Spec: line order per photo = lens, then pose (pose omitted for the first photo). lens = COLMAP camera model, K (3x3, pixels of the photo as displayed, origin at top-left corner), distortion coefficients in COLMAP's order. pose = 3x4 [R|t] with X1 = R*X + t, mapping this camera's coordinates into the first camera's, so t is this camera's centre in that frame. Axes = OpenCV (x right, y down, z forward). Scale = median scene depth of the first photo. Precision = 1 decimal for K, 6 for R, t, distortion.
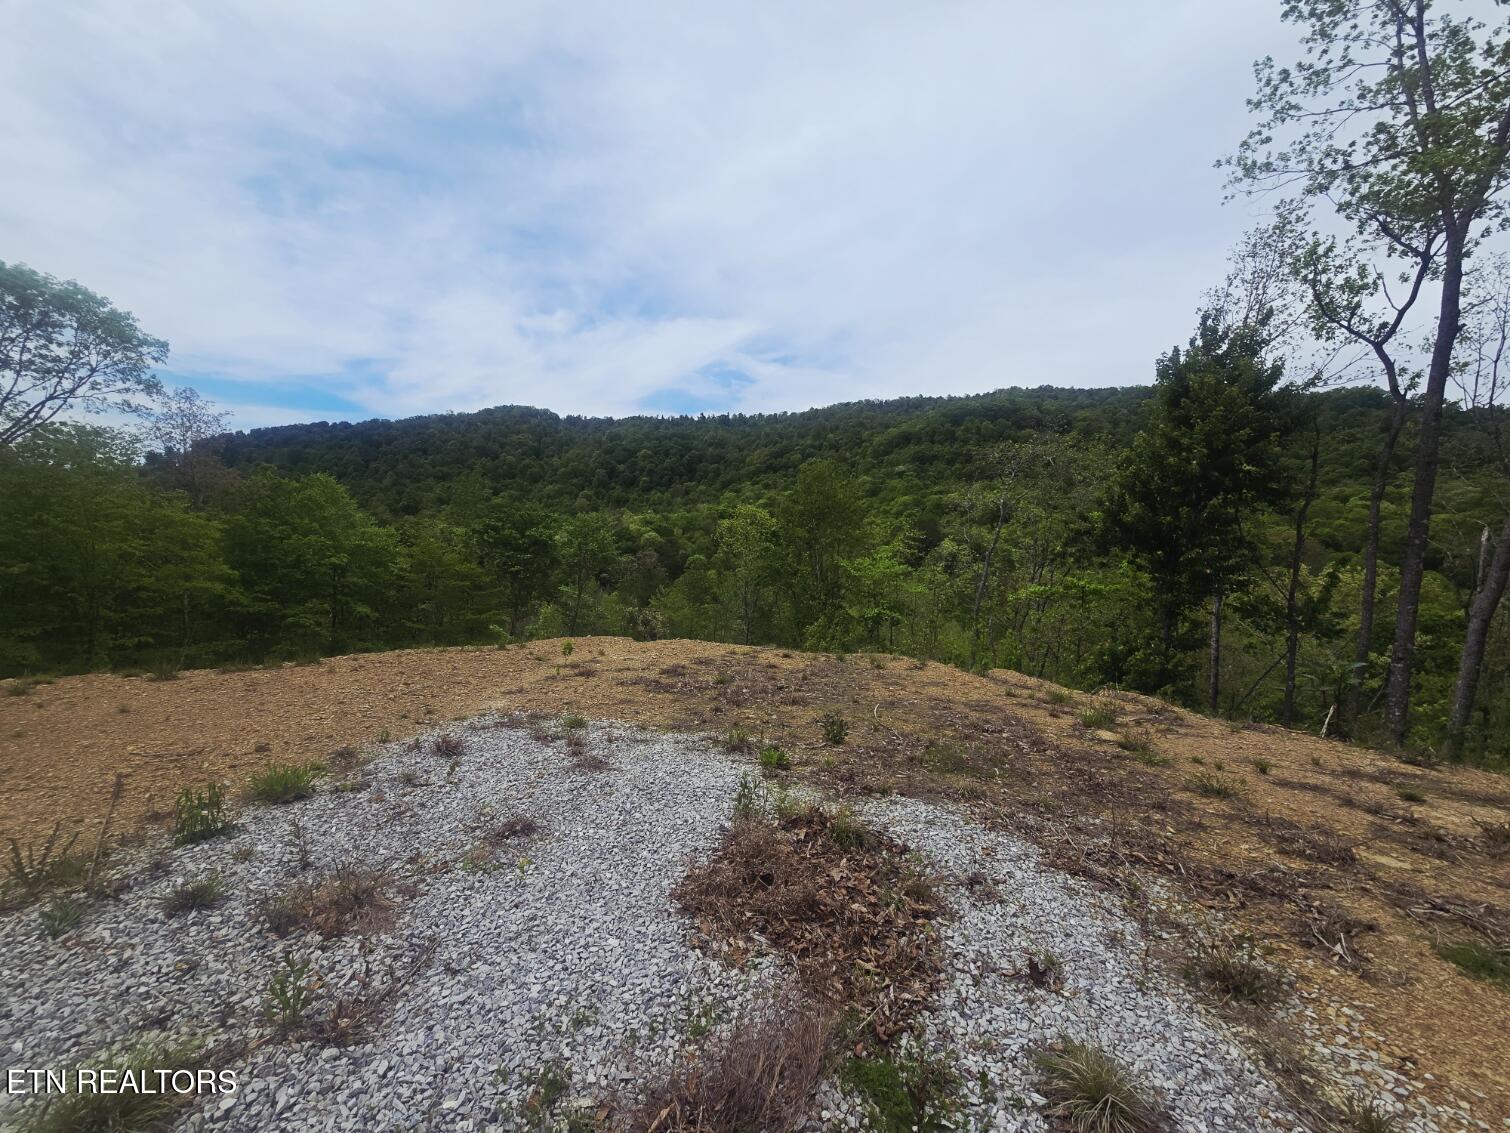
lens RADIAL K [[624.8, 0, 743.3], [0, 624.8, 560.2], [0, 0, 1]] dist [0.002519, -0.001766]
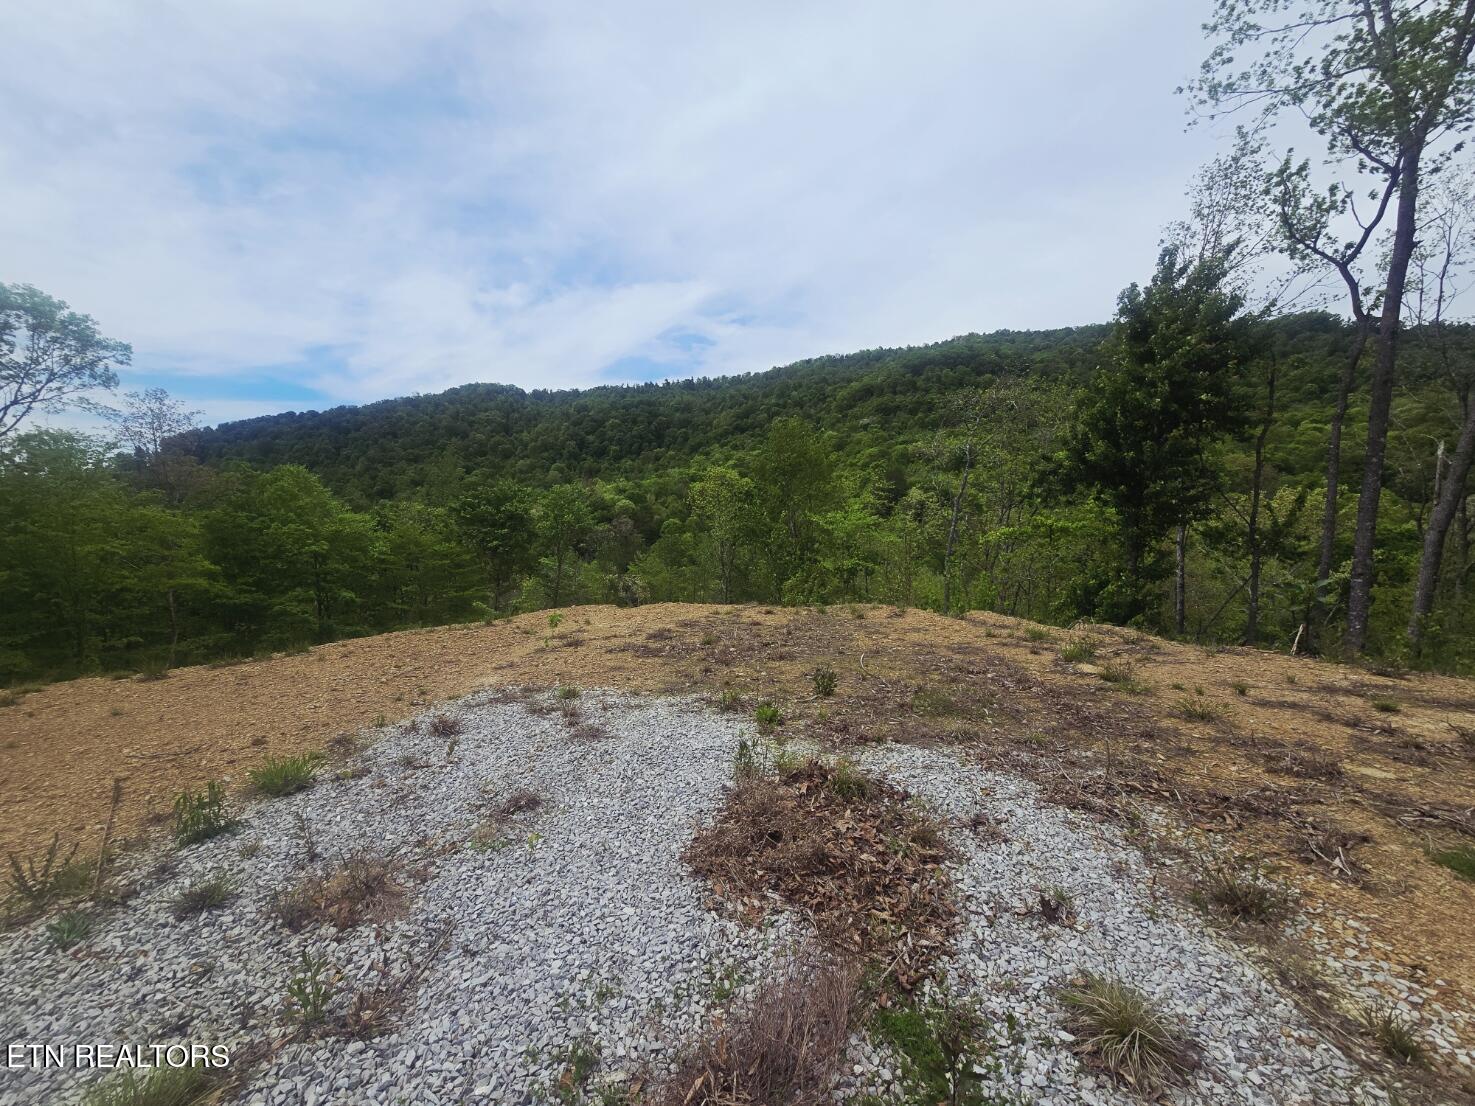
lens RADIAL K [[610.3, 0, 726.4], [0, 610.3, 547.1], [0, 0, 1]] dist [0.002519, -0.001766]
pose [[0.997651, -0.067316, 0.012674, -0.001268], [0.066715, 0.996846, 0.042973, -0.000138], [-0.015527, -0.042027, 0.998996, 0.002167]]
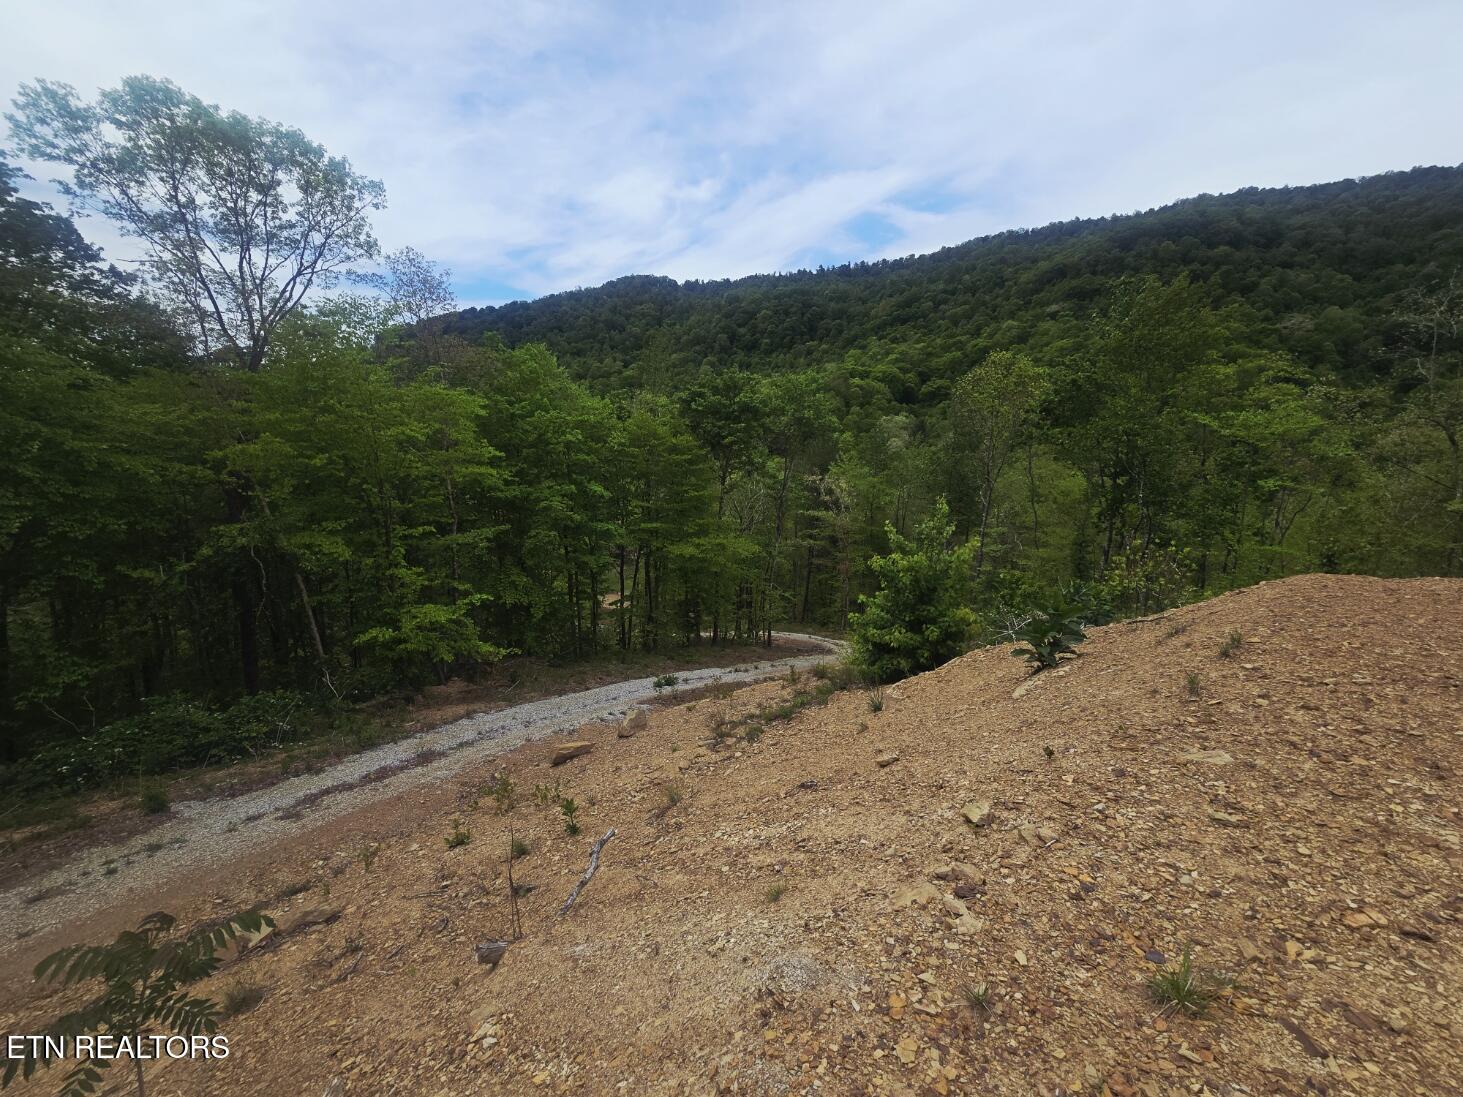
lens RADIAL K [[604.0, 0, 725.3], [0, 604.0, 542.5], [0, 0, 1]] dist [-0.001894, 0.001397]
pose [[0.976347, 0.001791, -0.216203, -0.176115], [0.039993, 0.981214, 0.188733, -0.005339], [0.212479, -0.192915, 0.957933, 0.115133]]
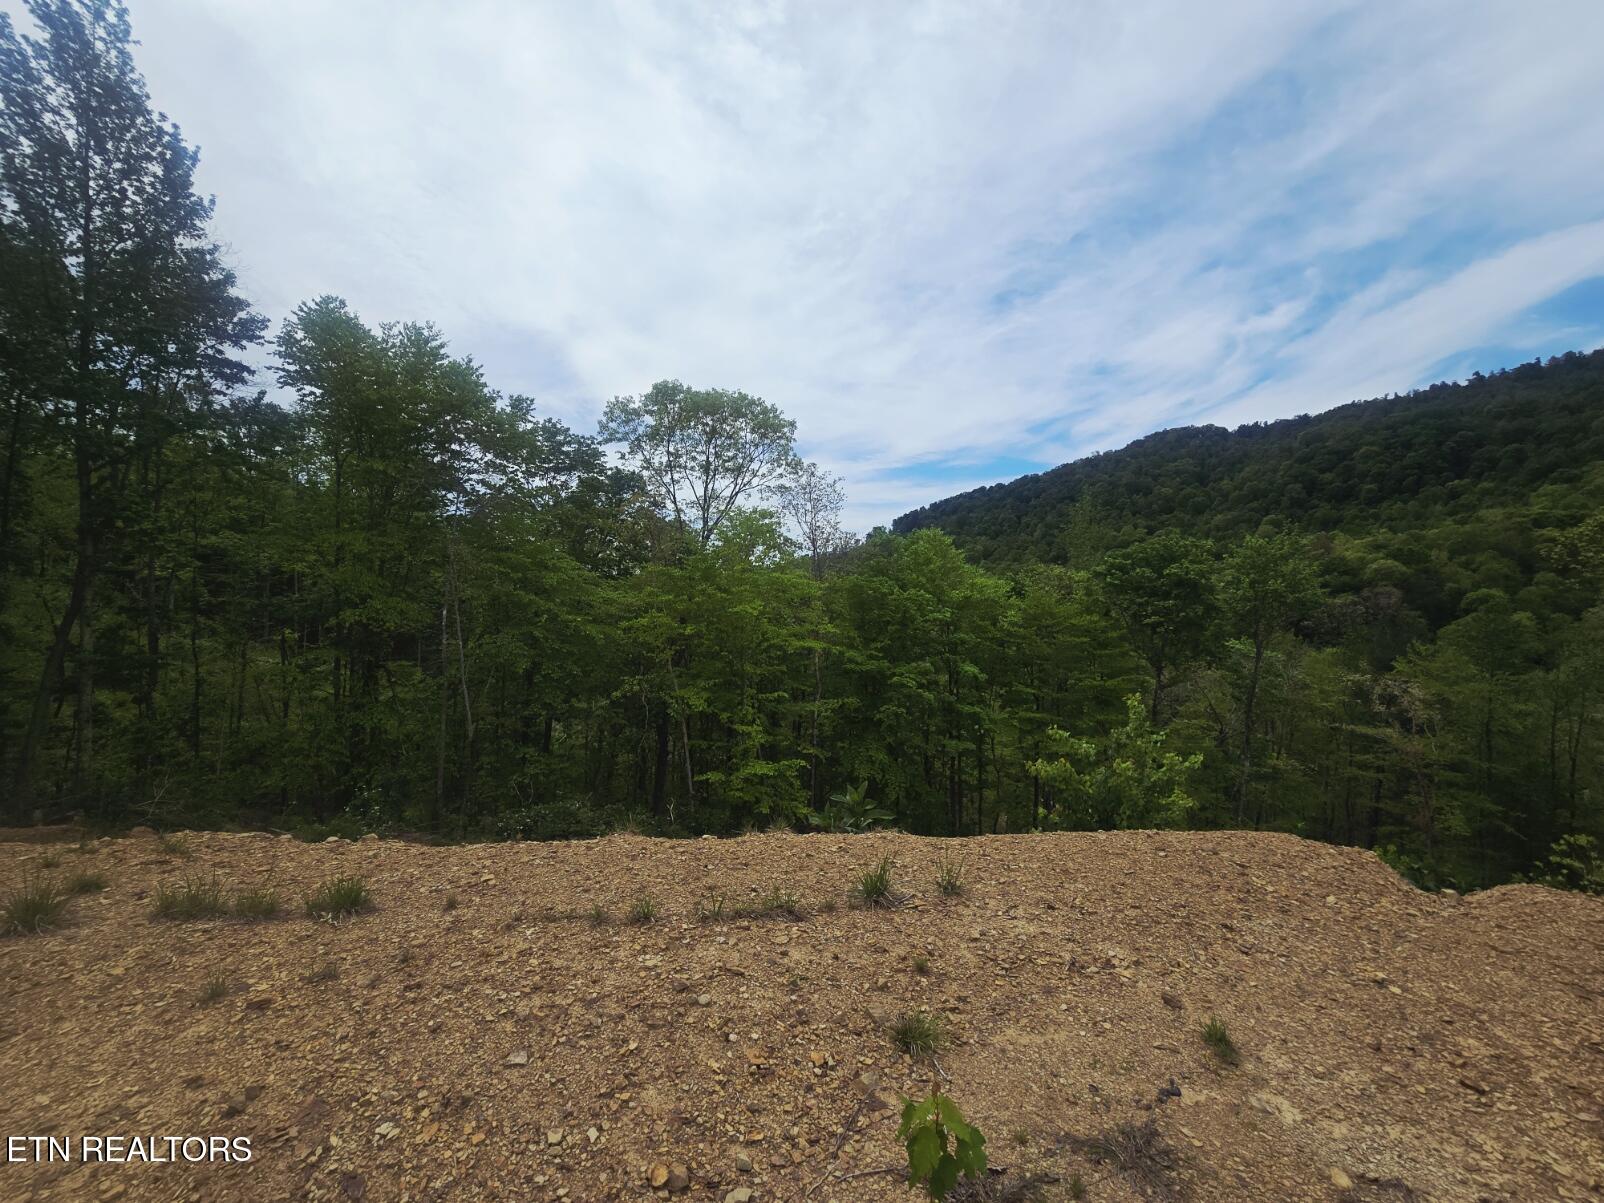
lens RADIAL K [[662.2, 0, 793.5], [0, 662.2, 592.5], [0, 0, 1]] dist [-0.001894, 0.001397]
pose [[0.637002, -0.052169, -0.769095, -0.024430], [0.032385, 0.998638, -0.040916, -0.001088], [0.770182, 0.001156, 0.637824, 0.157362]]
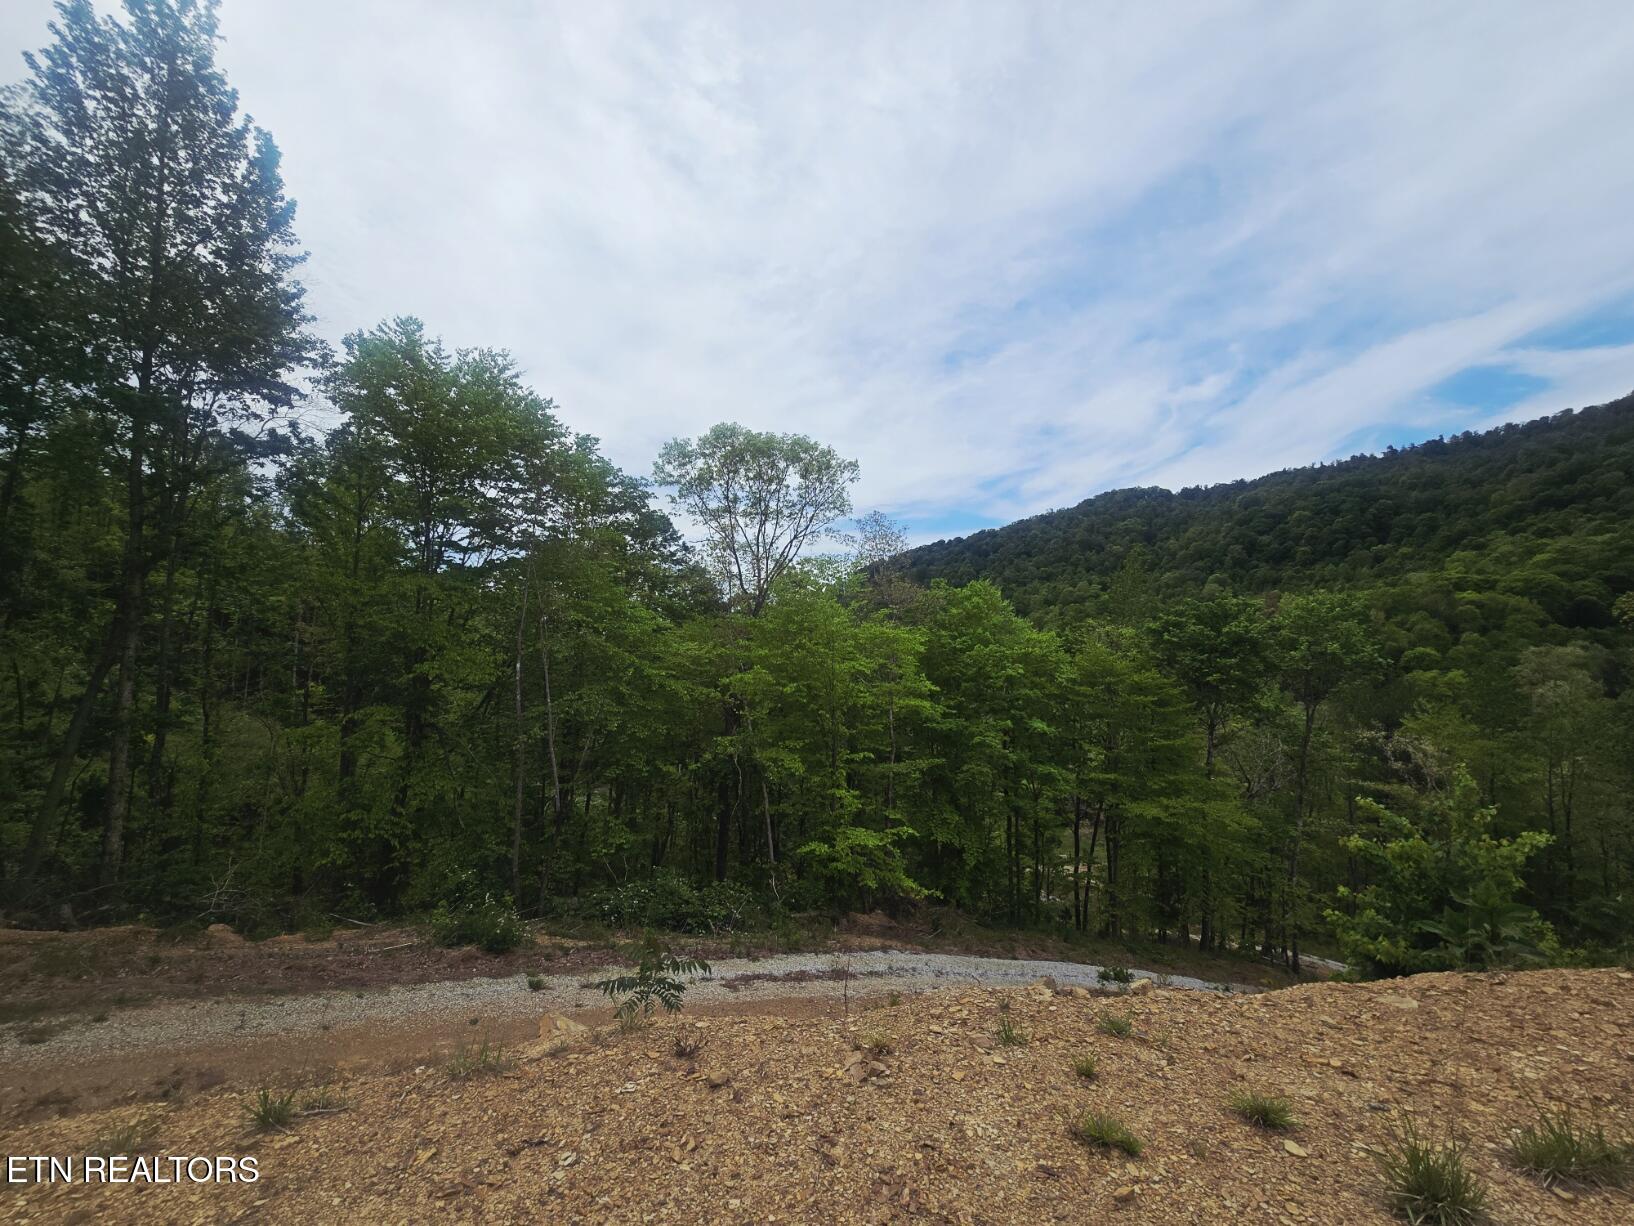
lens RADIAL K [[674.6, 0, 805.0], [0, 674.6, 605.9], [0, 0, 1]] dist [-0.001894, 0.001397]
pose [[0.701529, -0.084160, -0.707654, -0.126950], [0.024661, 0.995274, -0.093919, -0.008763], [0.712214, 0.048436, 0.700289, 0.077507]]
